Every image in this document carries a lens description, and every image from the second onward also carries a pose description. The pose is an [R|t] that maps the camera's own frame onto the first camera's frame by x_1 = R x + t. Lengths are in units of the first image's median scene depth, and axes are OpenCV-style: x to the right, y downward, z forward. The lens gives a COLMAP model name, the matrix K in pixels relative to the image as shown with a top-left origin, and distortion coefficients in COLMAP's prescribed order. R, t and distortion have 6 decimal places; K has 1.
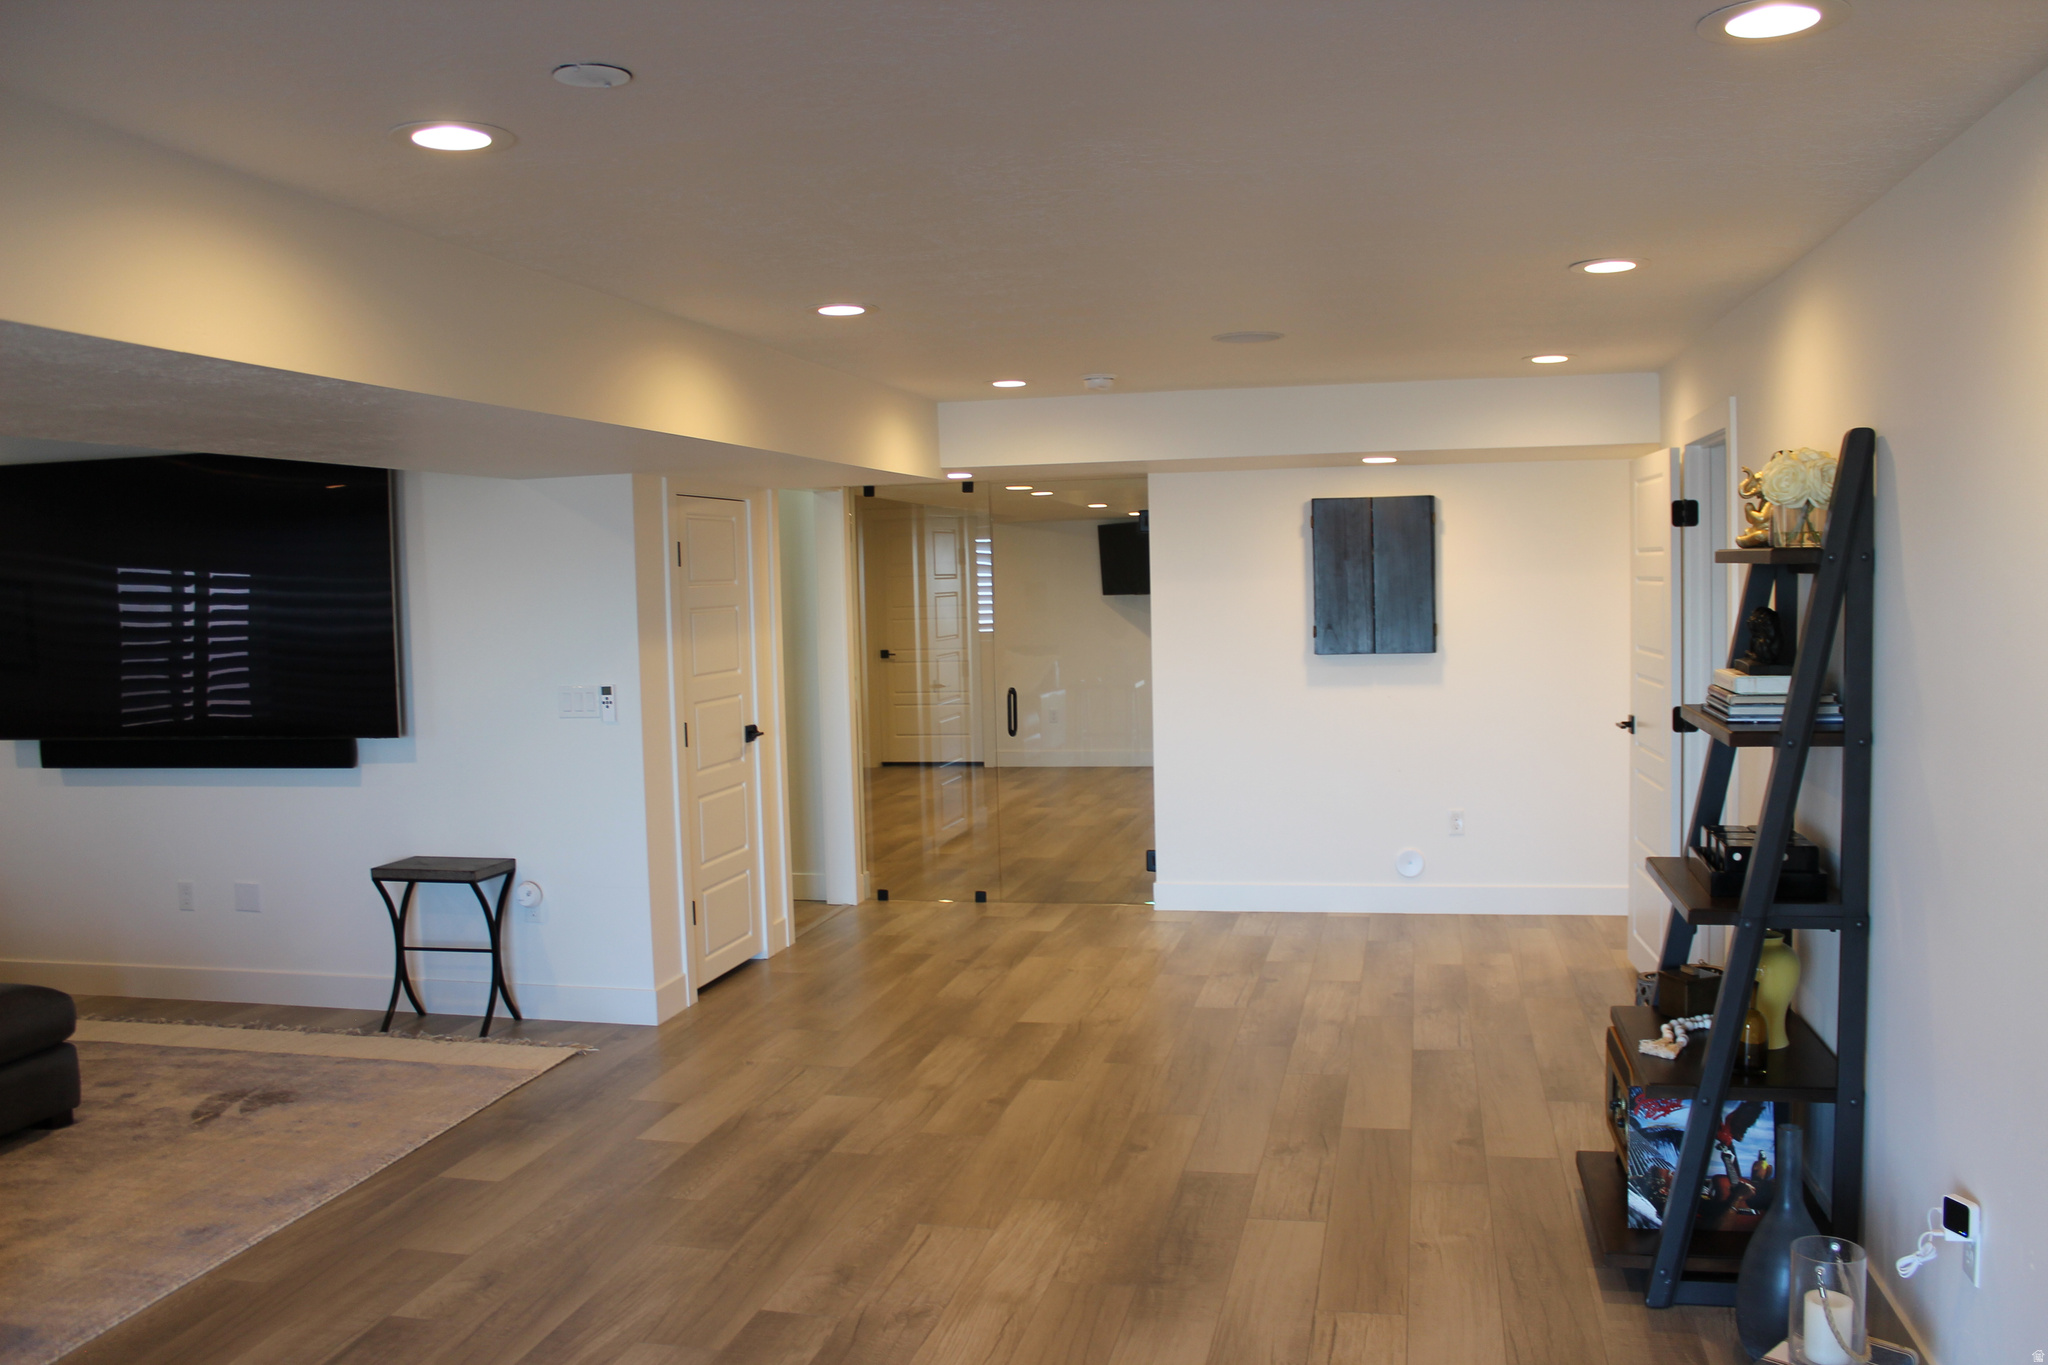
lens RADIAL K [[1703.6, 0, 1044.2], [0, 1703.6, 690.2], [0, 0, 1]] dist [-0.168330, 0.153717]
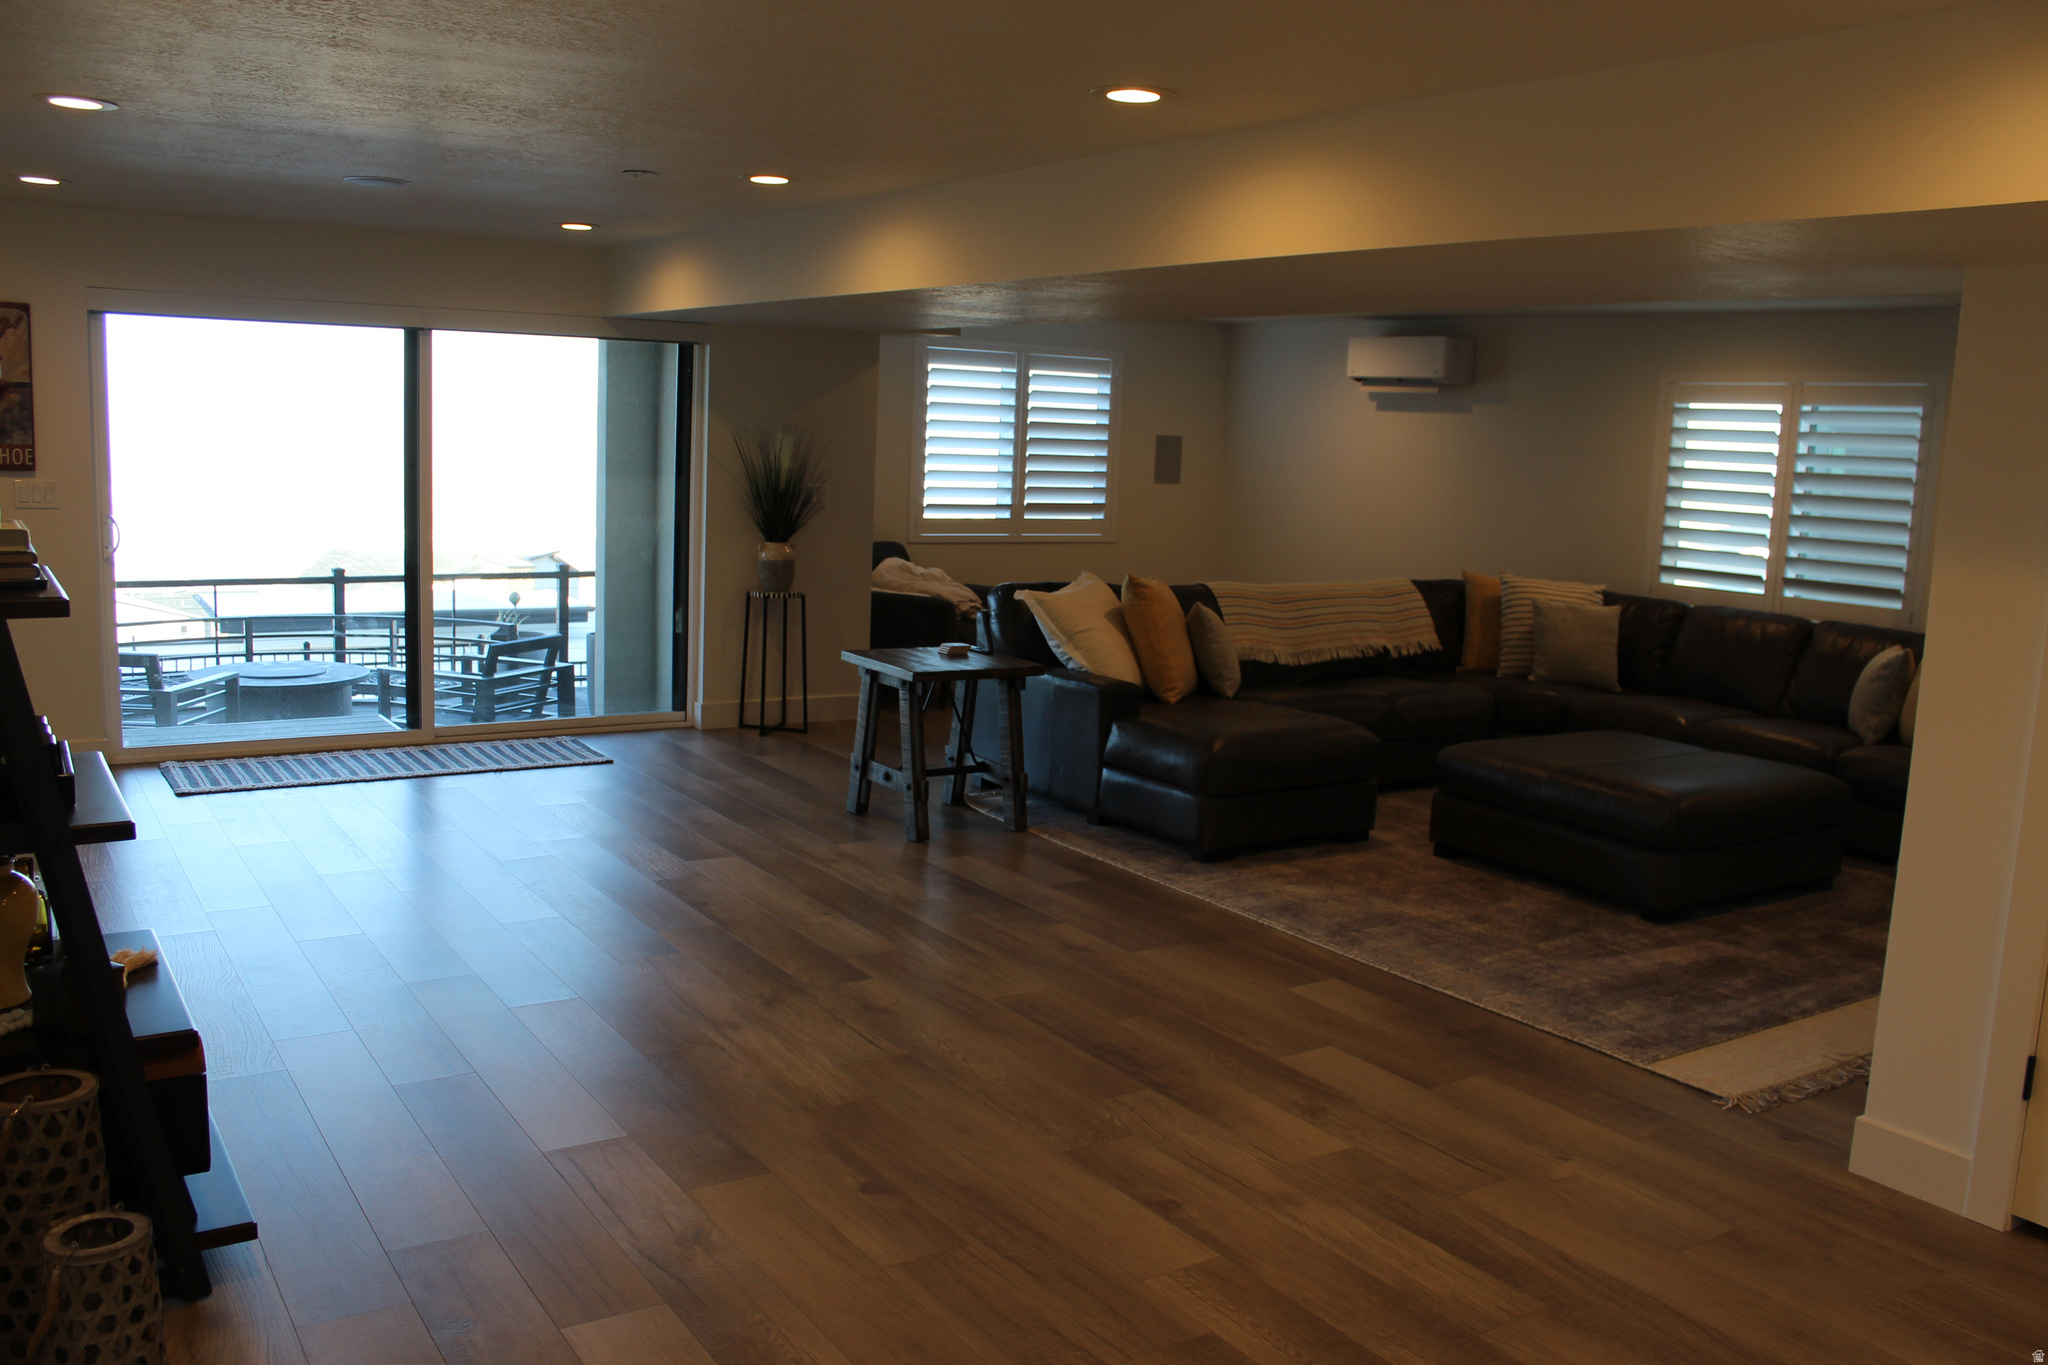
lens RADIAL K [[1703.6, 0, 1044.2], [0, 1703.6, 690.2], [0, 0, 1]] dist [-0.168330, 0.153717]
pose [[-0.692862, 0.105804, -0.713266, 0.486317], [-0.073349, 0.973704, 0.215687, -0.103119], [0.717330, 0.201758, -0.666881, 1.437198]]
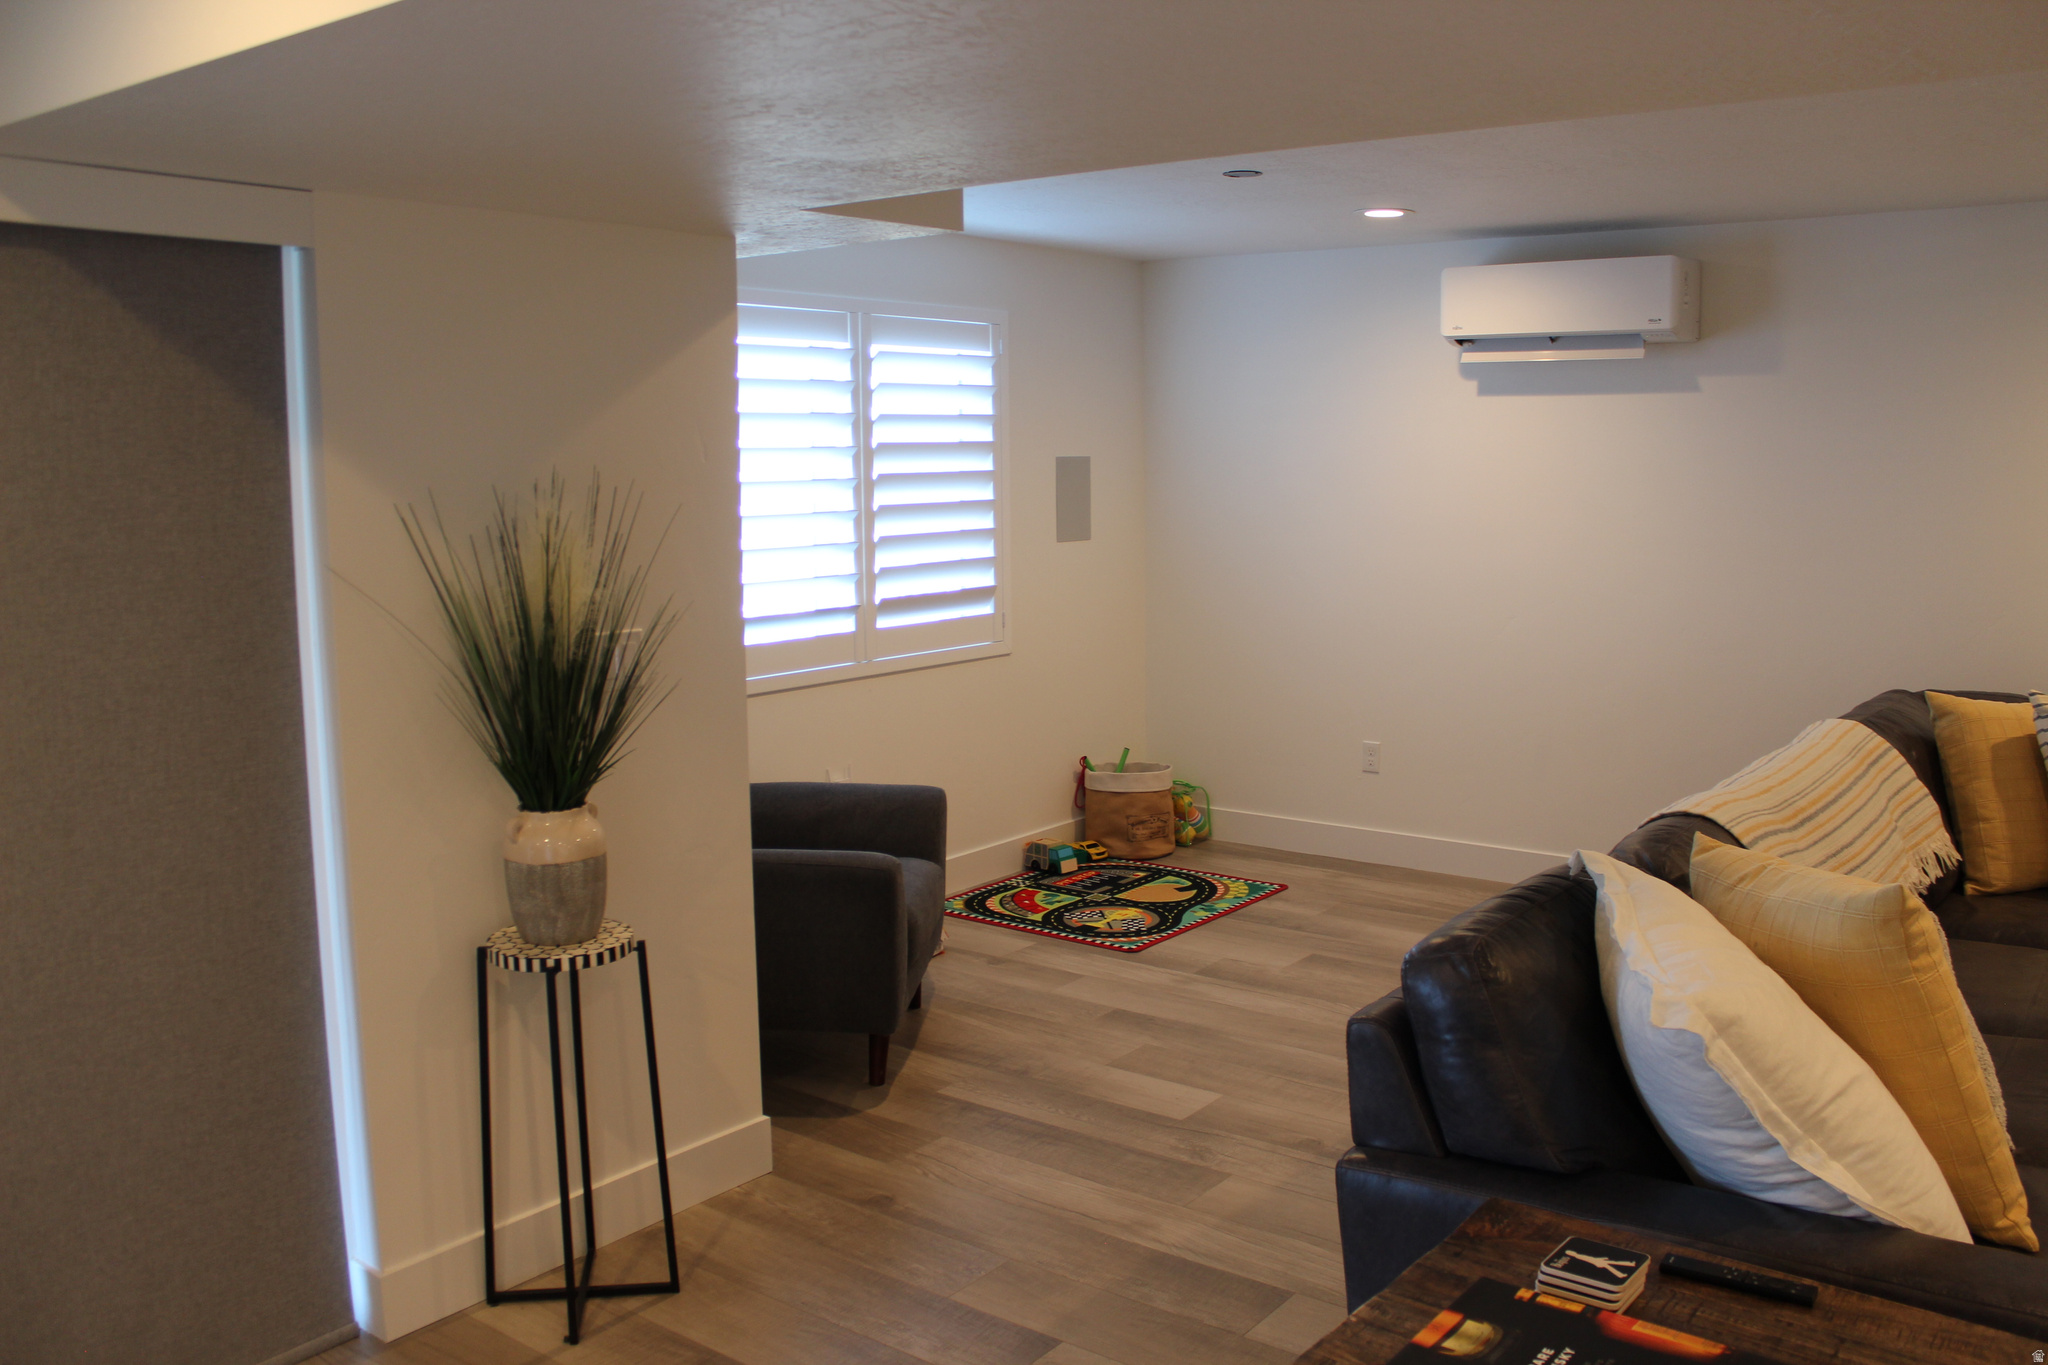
lens RADIAL K [[1703.6, 0, 1044.2], [0, 1703.6, 690.2], [0, 0, 1]] dist [-0.168330, 0.153717]
pose [[-0.413487, 0.154534, -0.897300, -0.099196], [-0.042921, 0.981088, 0.188743, -0.023360], [0.909498, 0.116556, -0.399034, 0.468251]]
